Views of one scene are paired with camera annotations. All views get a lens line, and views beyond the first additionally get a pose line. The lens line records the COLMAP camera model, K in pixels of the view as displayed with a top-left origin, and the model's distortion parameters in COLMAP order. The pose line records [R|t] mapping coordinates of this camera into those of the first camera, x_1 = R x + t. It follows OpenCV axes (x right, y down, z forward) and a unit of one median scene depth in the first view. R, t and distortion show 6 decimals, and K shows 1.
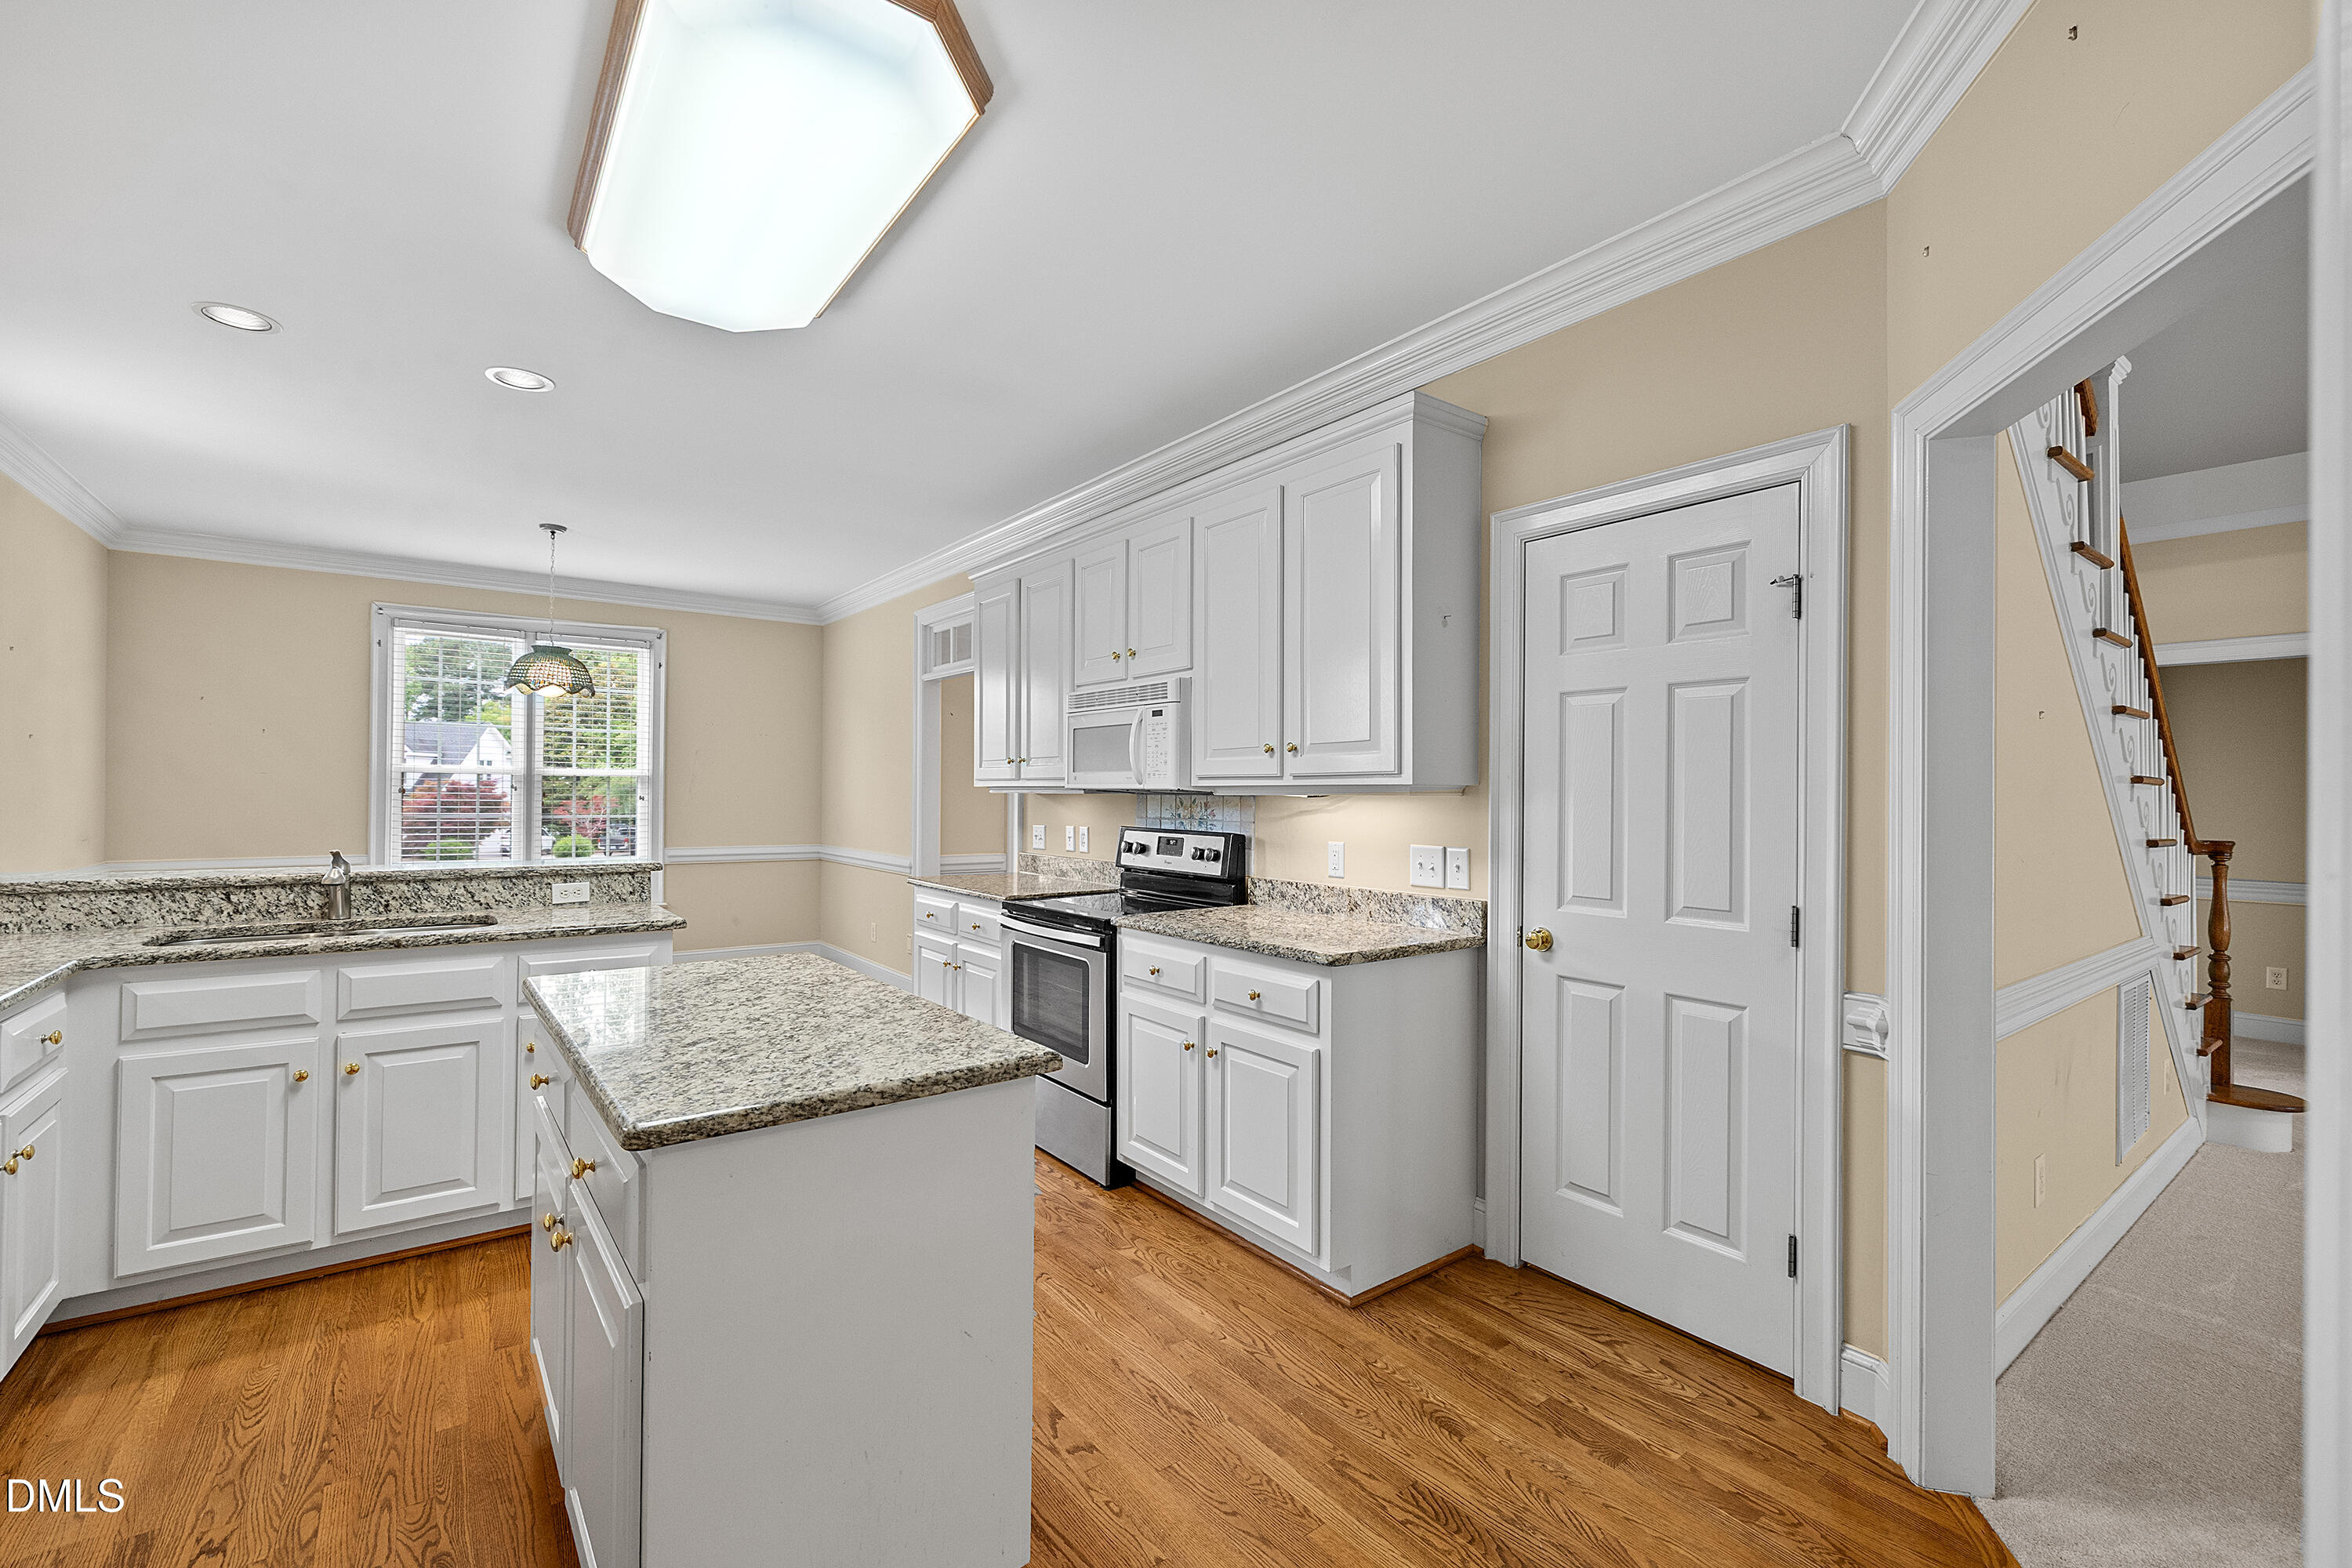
lens RADIAL K [[990.4, 0, 1175.5], [0, 990.4, 787.0], [0, 0, 1]] dist [-0.001214, 0.000890]
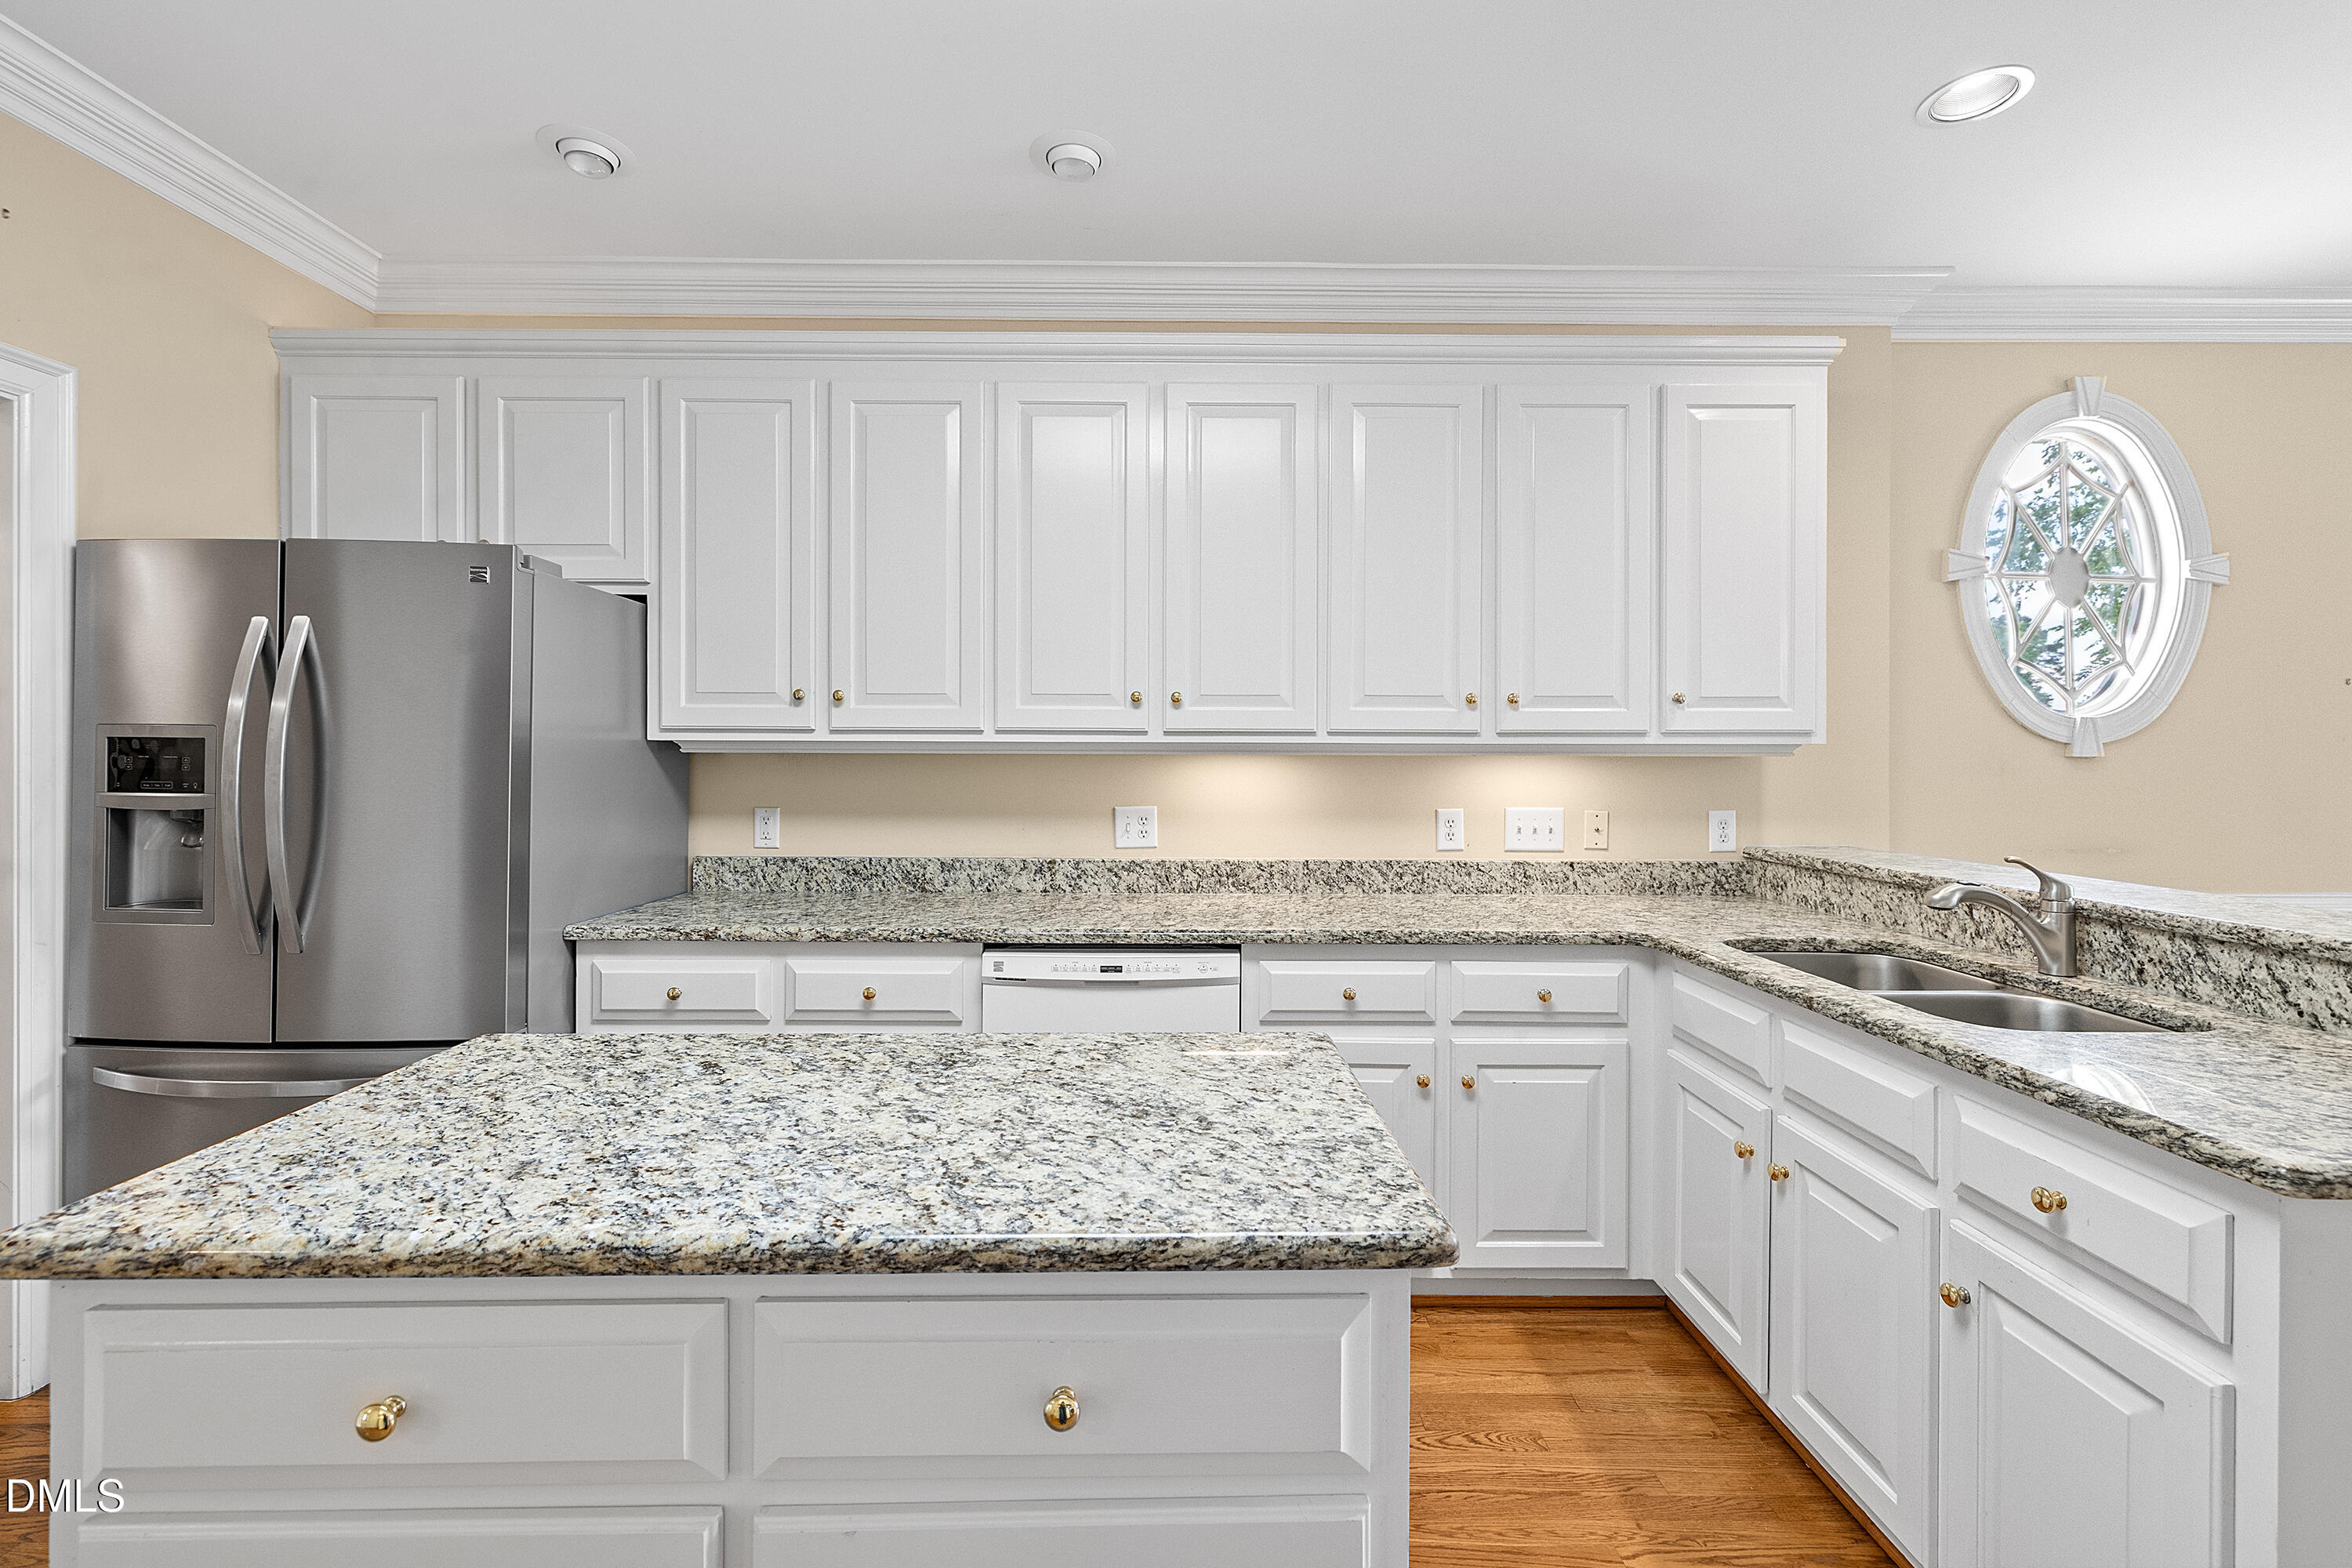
lens RADIAL K [[990.4, 0, 1173.8], [0, 990.4, 761.9], [0, 0, 1]] dist [-0.001214, 0.000890]
pose [[-0.599046, -0.009499, -0.800658, -0.036904], [-0.004156, 0.999953, -0.008754, 0.011077], [0.800704, -0.001917, -0.599057, 0.888017]]
